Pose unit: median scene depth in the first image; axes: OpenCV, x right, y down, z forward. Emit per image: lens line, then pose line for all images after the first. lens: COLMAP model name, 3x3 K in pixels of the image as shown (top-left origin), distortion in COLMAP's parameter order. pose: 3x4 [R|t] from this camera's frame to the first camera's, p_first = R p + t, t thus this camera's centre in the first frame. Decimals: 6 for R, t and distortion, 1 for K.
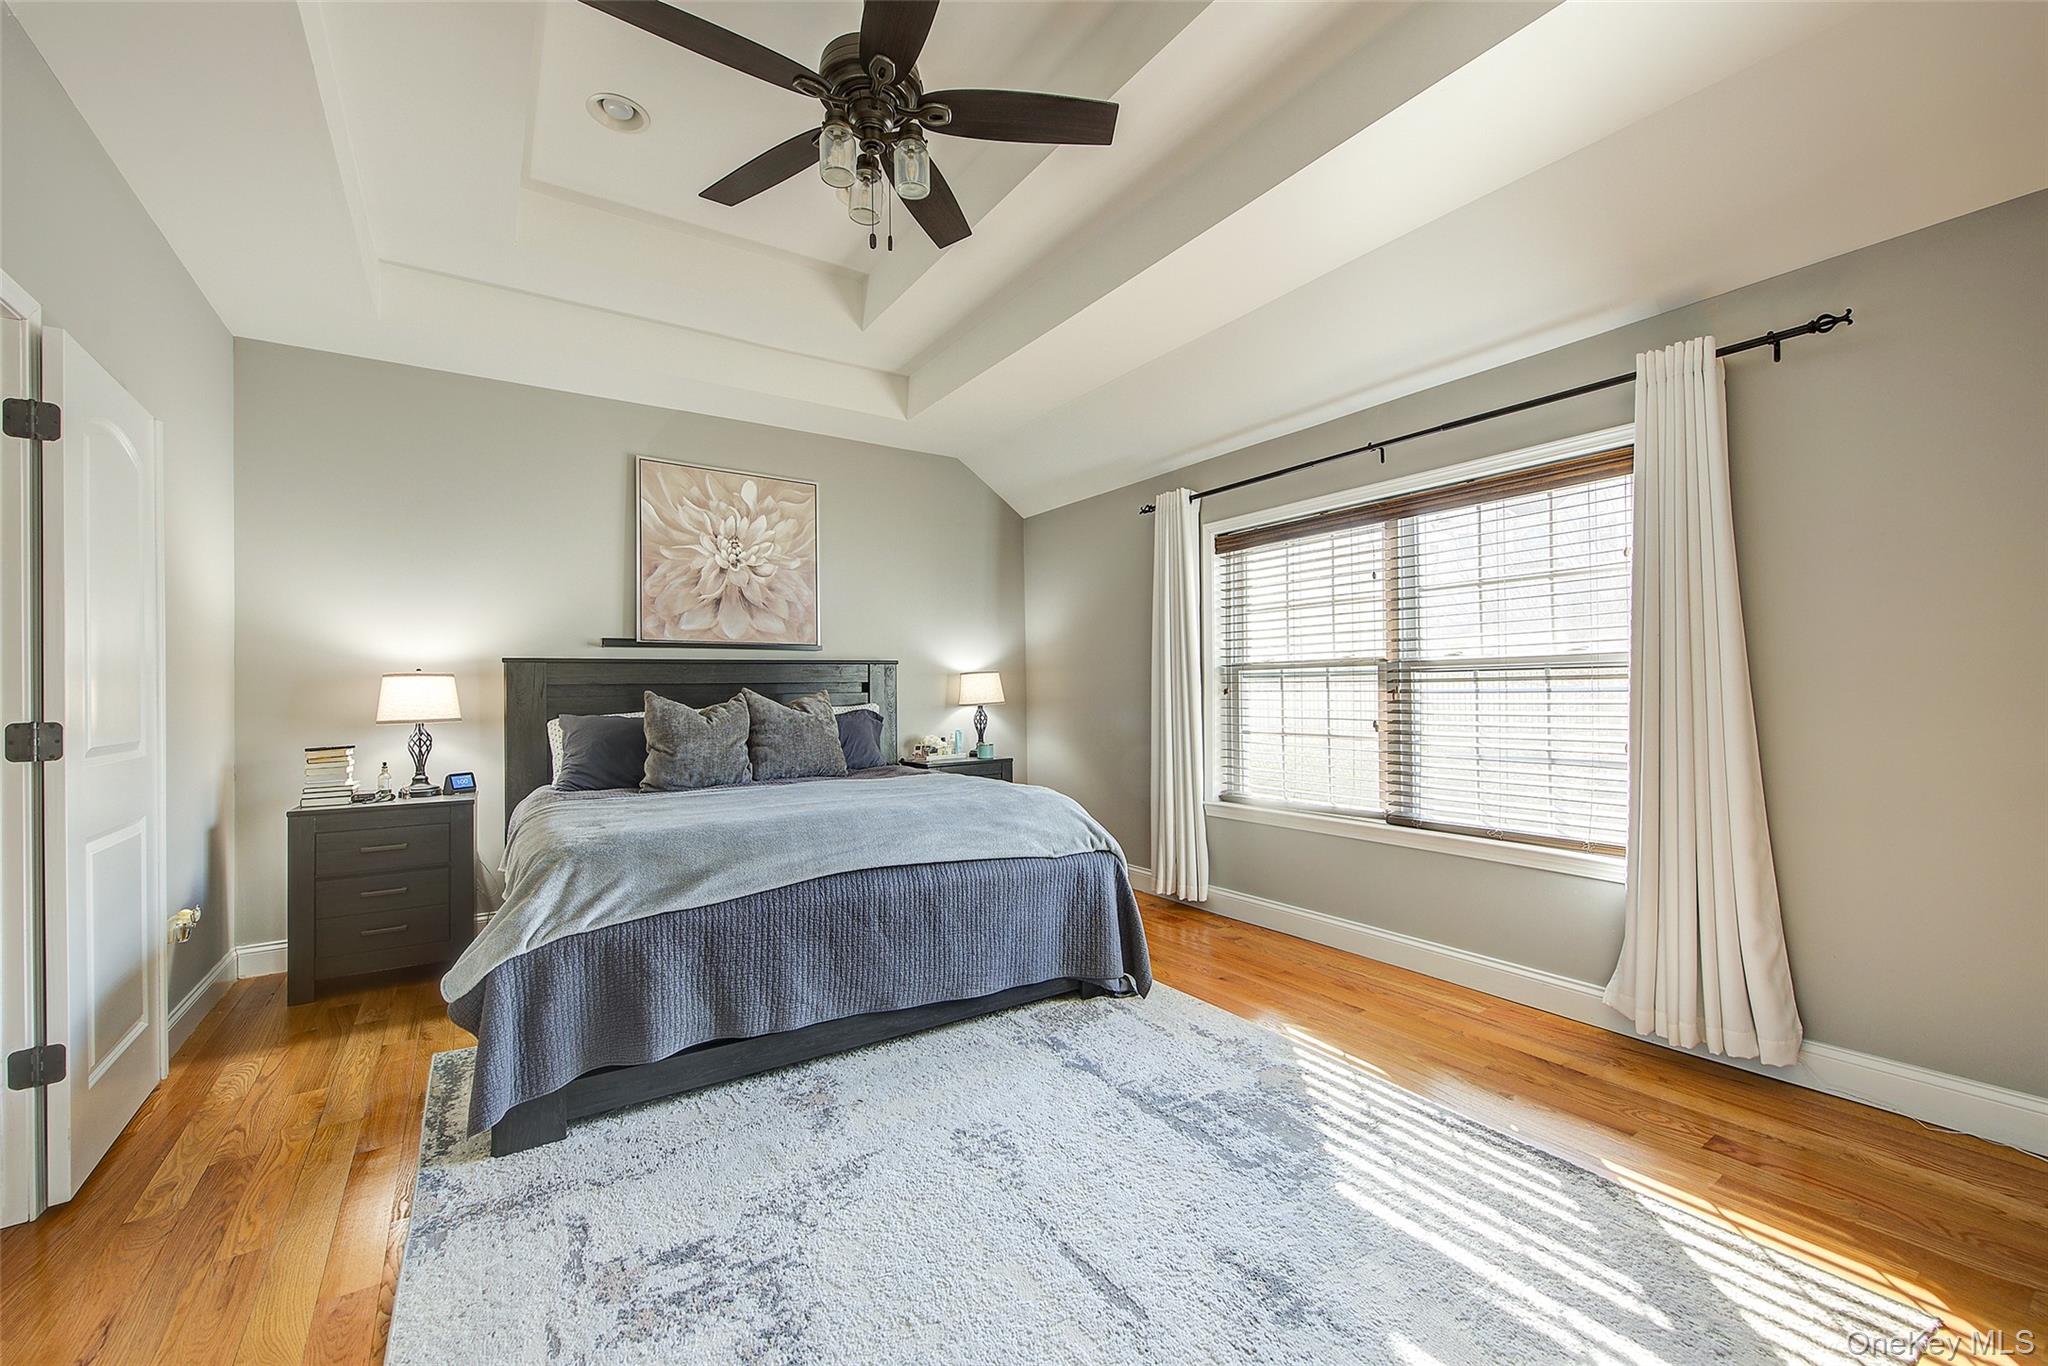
lens RADIAL K [[822.8, 0, 1041.6], [0, 822.8, 684.5], [0, 0, 1]] dist [0.004274, -0.000134]
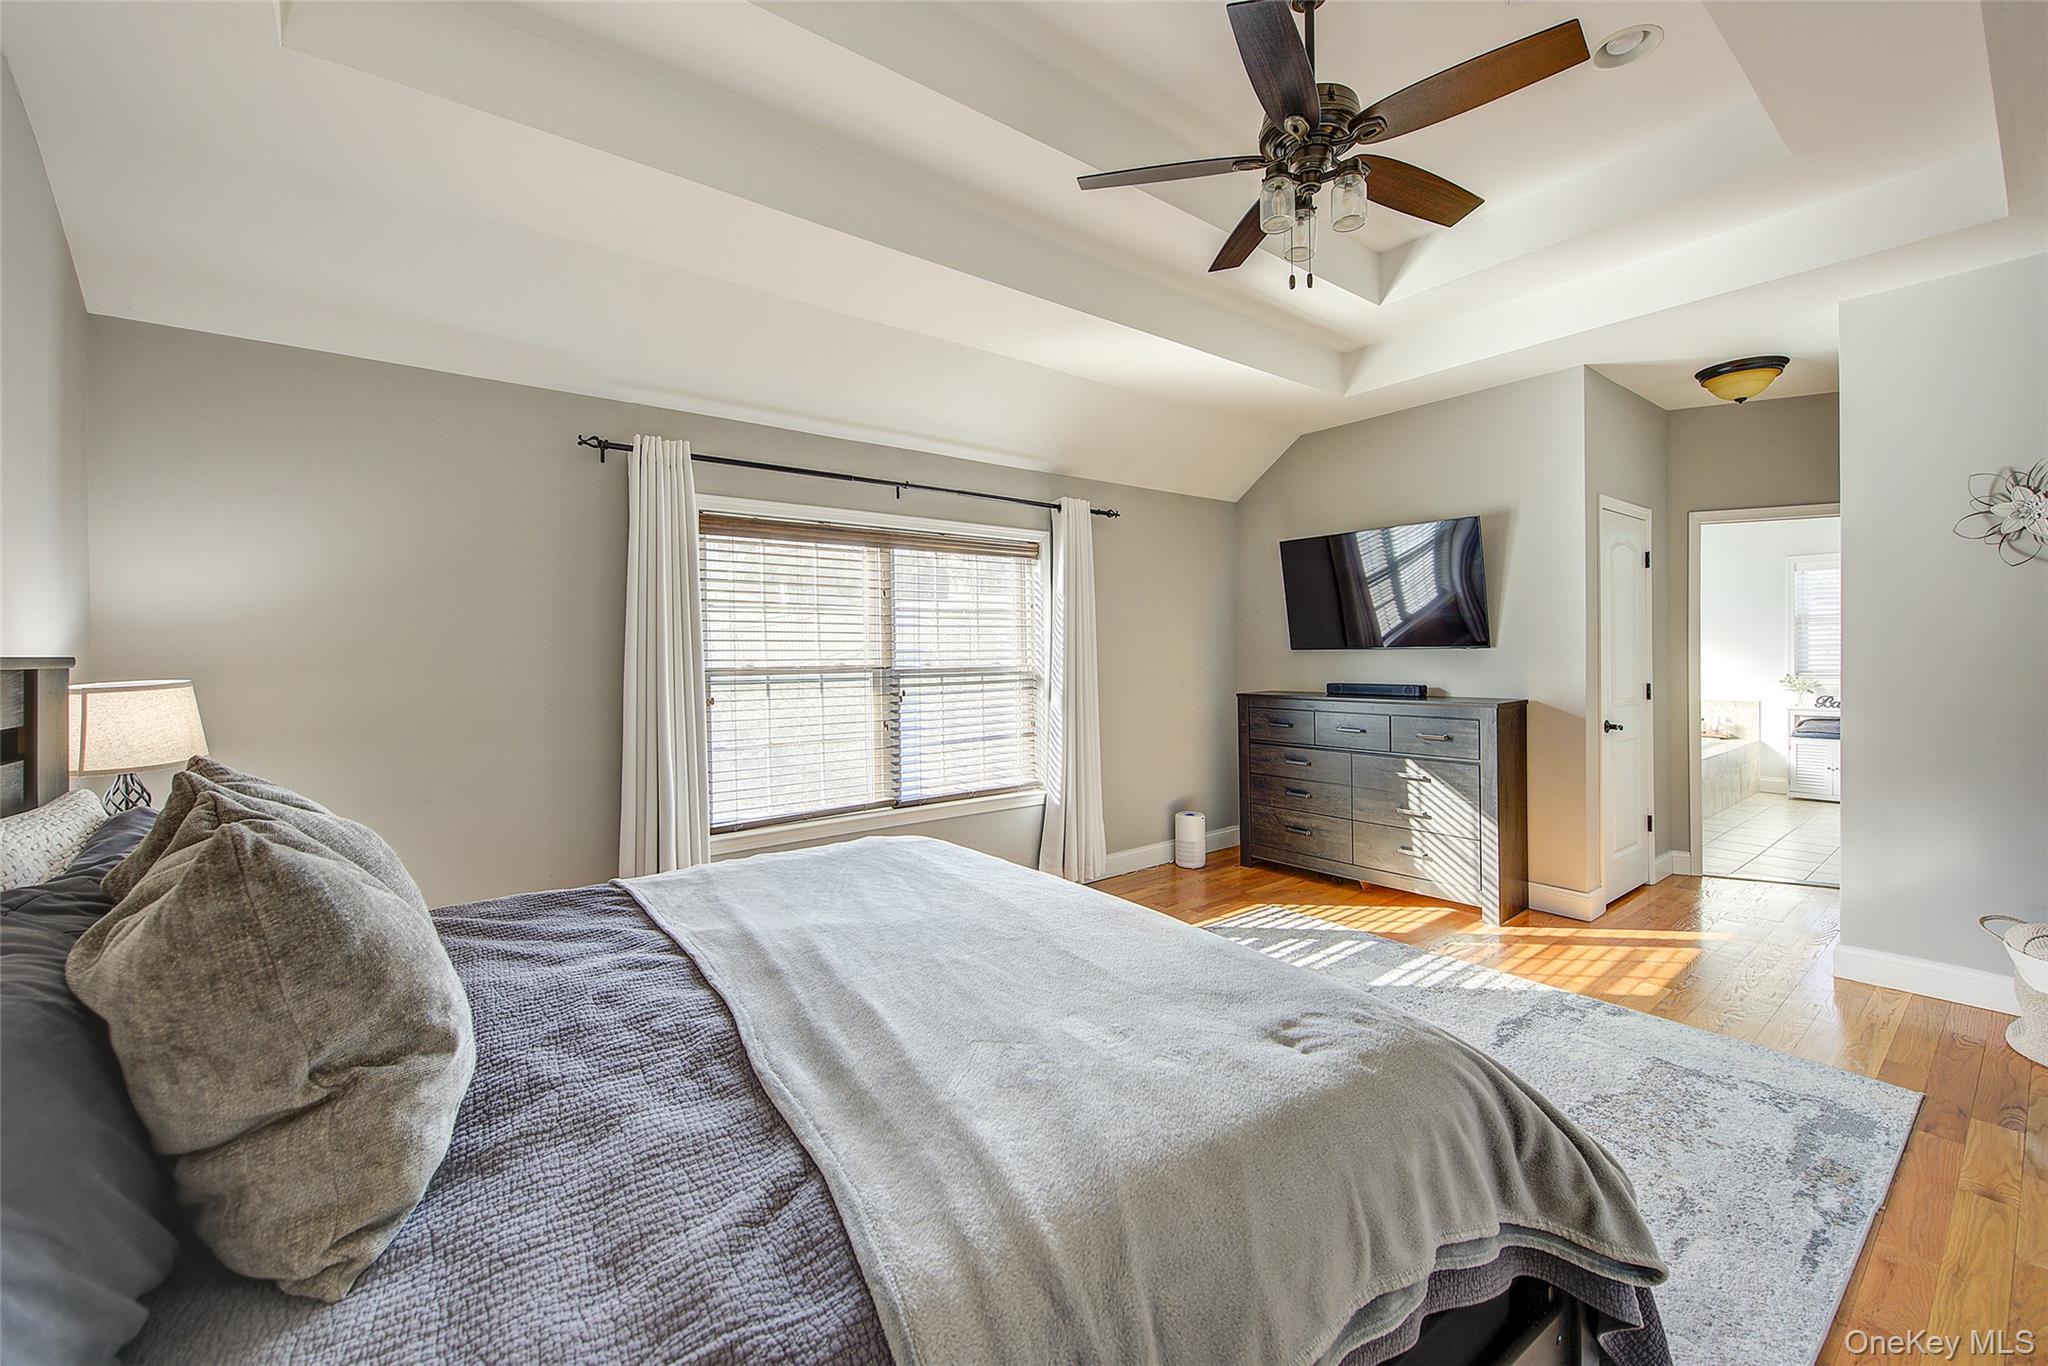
lens RADIAL K [[822.8, 0, 1062.3], [0, 822.8, 642.9], [0, 0, 1]] dist [0.004274, -0.000134]
pose [[-0.087690, 0.021035, 0.995926, -0.743272], [0.001534, 0.999779, -0.020981, -0.040195], [-0.996147, -0.000312, -0.087703, 0.855130]]
